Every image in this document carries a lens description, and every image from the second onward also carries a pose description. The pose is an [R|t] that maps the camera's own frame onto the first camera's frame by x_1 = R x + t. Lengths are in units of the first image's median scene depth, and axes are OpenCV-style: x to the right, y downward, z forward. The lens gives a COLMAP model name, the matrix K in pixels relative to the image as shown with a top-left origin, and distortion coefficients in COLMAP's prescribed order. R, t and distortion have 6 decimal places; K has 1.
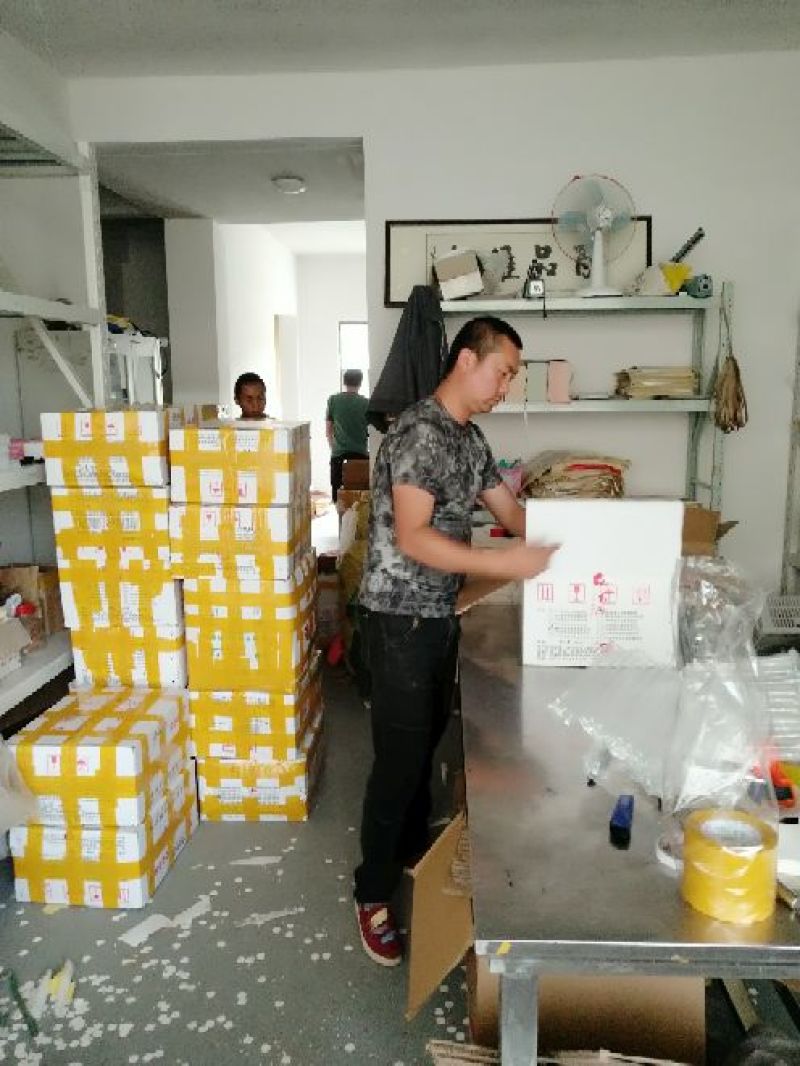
lens RADIAL K [[868.7, 0, 400.0], [0, 868.7, 533.0], [0, 0, 1]] dist [0.020647, 0.004446]
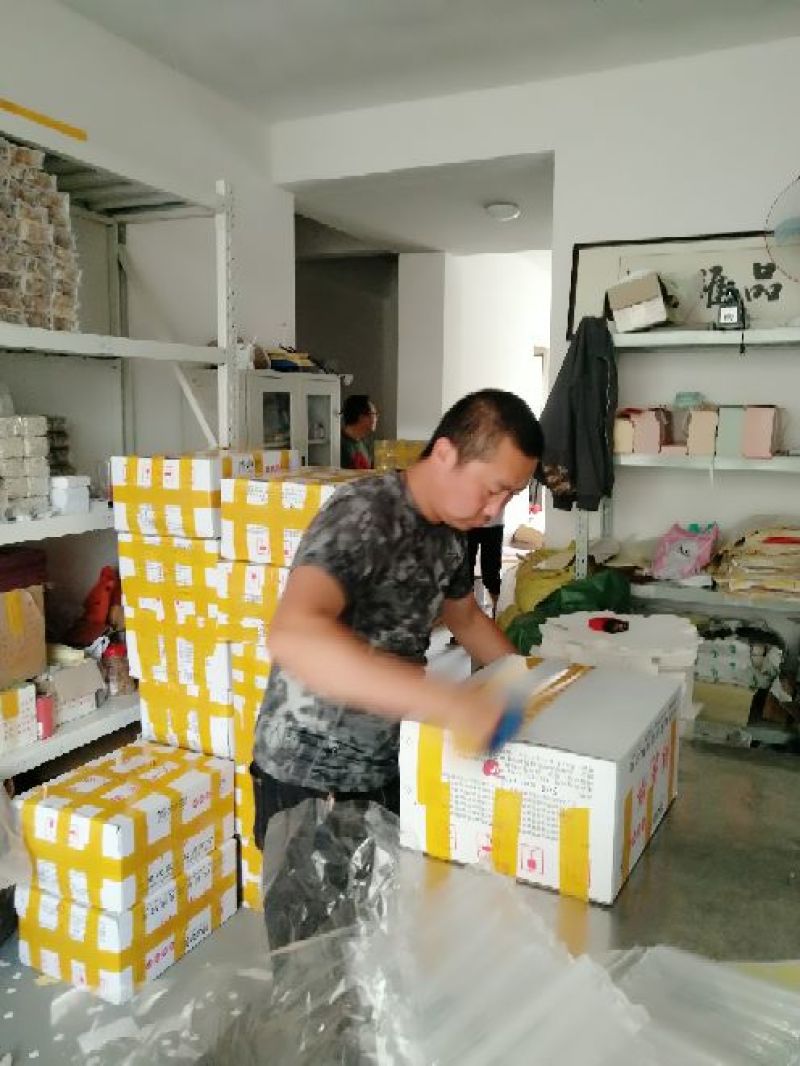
lens RADIAL K [[868.7, 0, 400.0], [0, 868.7, 533.0], [0, 0, 1]] dist [0.020647, 0.004446]
pose [[0.932125, 0.067506, -0.355790, 0.238560], [-0.079279, 0.996679, -0.018595, -0.059101], [0.353353, 0.045540, 0.934381, 0.204931]]
